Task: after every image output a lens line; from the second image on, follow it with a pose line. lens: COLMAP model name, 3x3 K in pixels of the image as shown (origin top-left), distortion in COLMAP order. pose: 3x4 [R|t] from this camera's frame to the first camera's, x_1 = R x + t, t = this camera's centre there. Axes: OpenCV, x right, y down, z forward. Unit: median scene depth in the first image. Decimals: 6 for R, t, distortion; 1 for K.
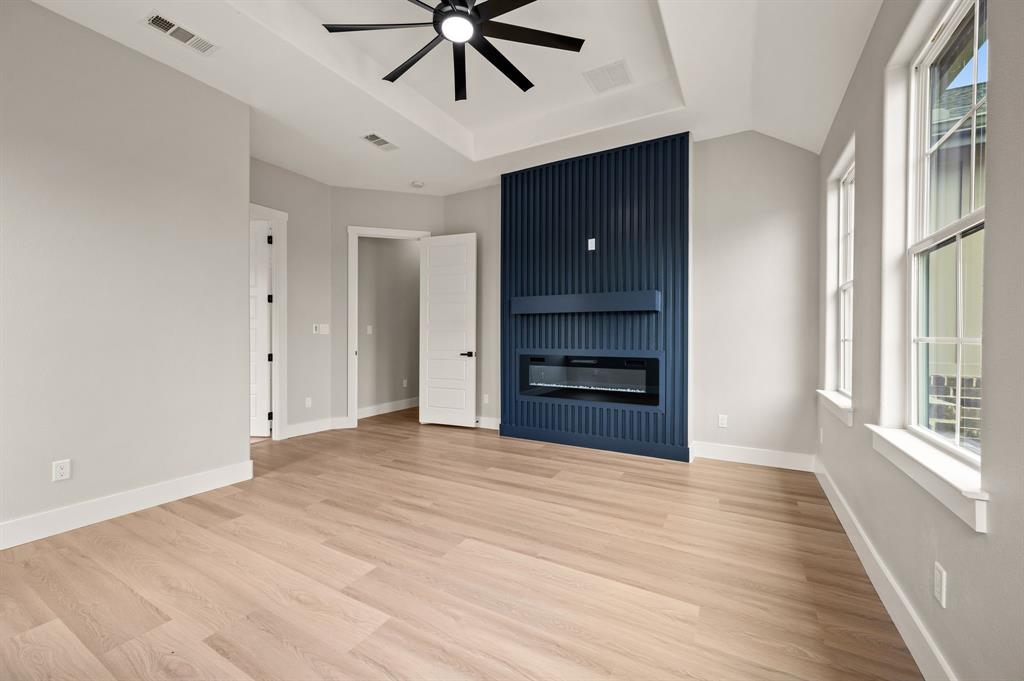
lens RADIAL K [[413.6, 0, 507.2], [0, 413.6, 340.0], [0, 0, 1]] dist [-0.000705, -0.000798]
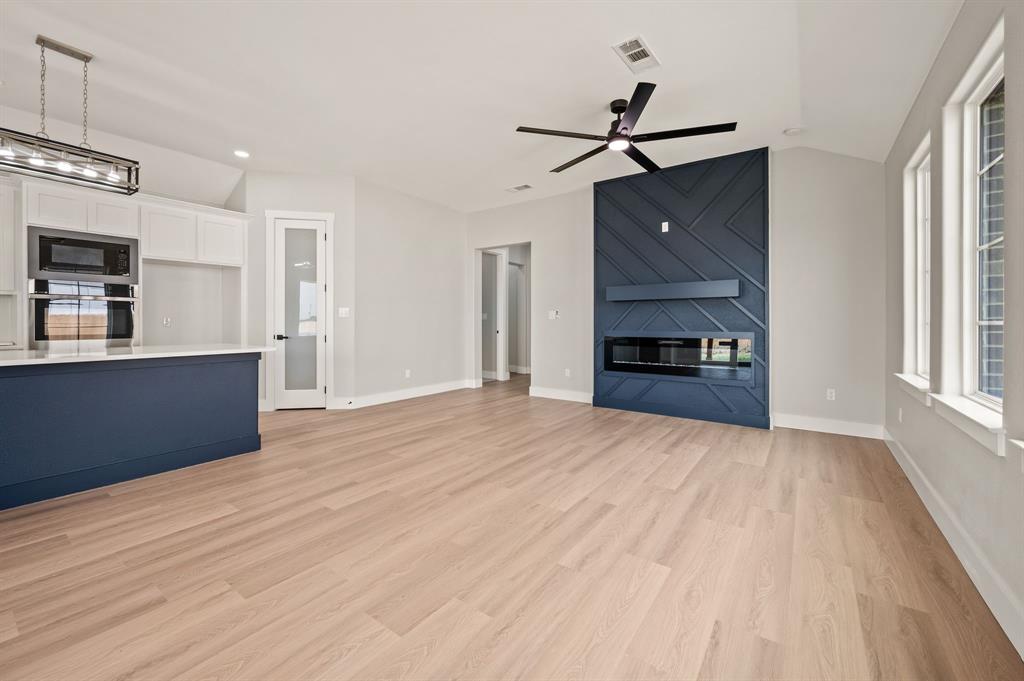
lens RADIAL K [[404.4, 0, 532.9], [0, 404.4, 319.3], [0, 0, 1]] dist [0.000543, 0.000167]
pose [[0.995733, 0.001315, -0.092269, -0.107715], [-0.002334, 0.999937, -0.010940, 0.001585], [0.092249, 0.011109, 0.995674, -0.172003]]
